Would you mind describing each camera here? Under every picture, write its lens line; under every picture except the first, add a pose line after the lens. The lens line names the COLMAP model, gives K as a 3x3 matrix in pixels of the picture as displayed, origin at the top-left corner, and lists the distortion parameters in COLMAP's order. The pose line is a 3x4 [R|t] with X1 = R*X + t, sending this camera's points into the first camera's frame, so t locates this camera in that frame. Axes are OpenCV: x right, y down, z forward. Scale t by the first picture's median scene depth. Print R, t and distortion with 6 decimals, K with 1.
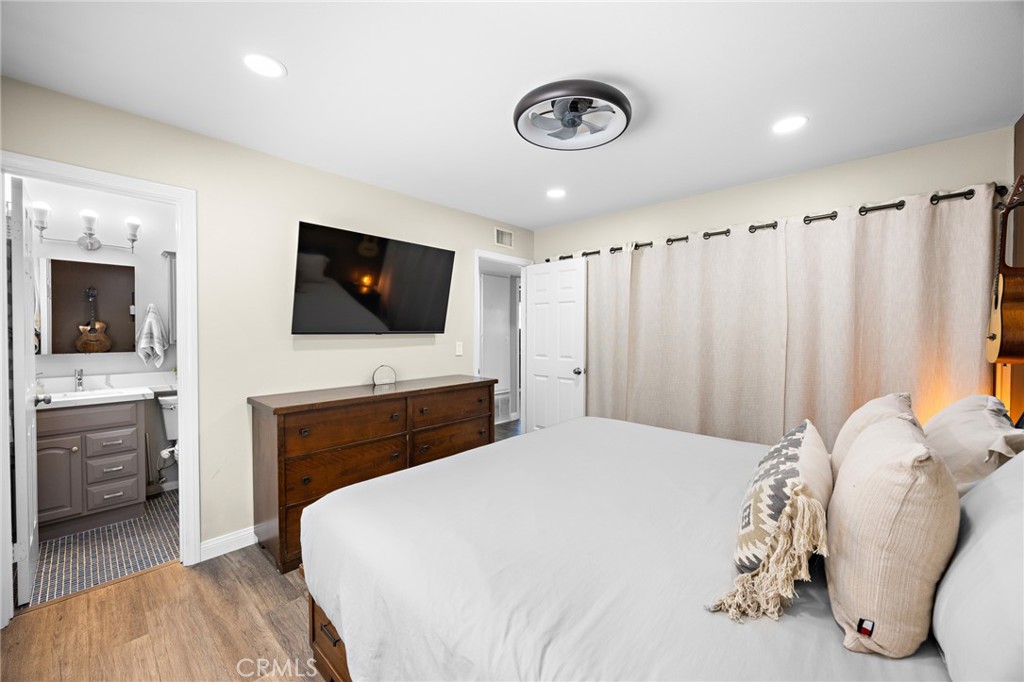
lens RADIAL K [[387.2, 0, 502.7], [0, 387.2, 339.6], [0, 0, 1]] dist [-0.002139, -0.000179]
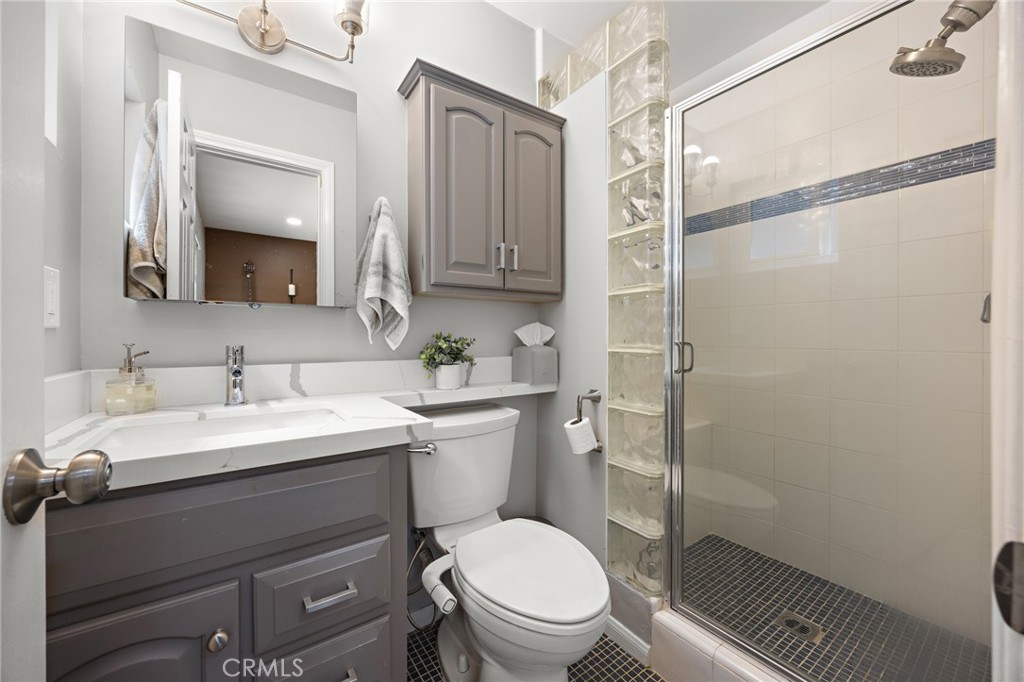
lens RADIAL K [[387.2, 0, 520.2], [0, 387.2, 338.6], [0, 0, 1]] dist [-0.002139, -0.000179]
pose [[0.980744, 0.004836, -0.195238, -0.692966], [-0.007104, 0.999915, -0.010921, 0.066156], [0.195168, 0.012098, 0.980695, 0.630529]]
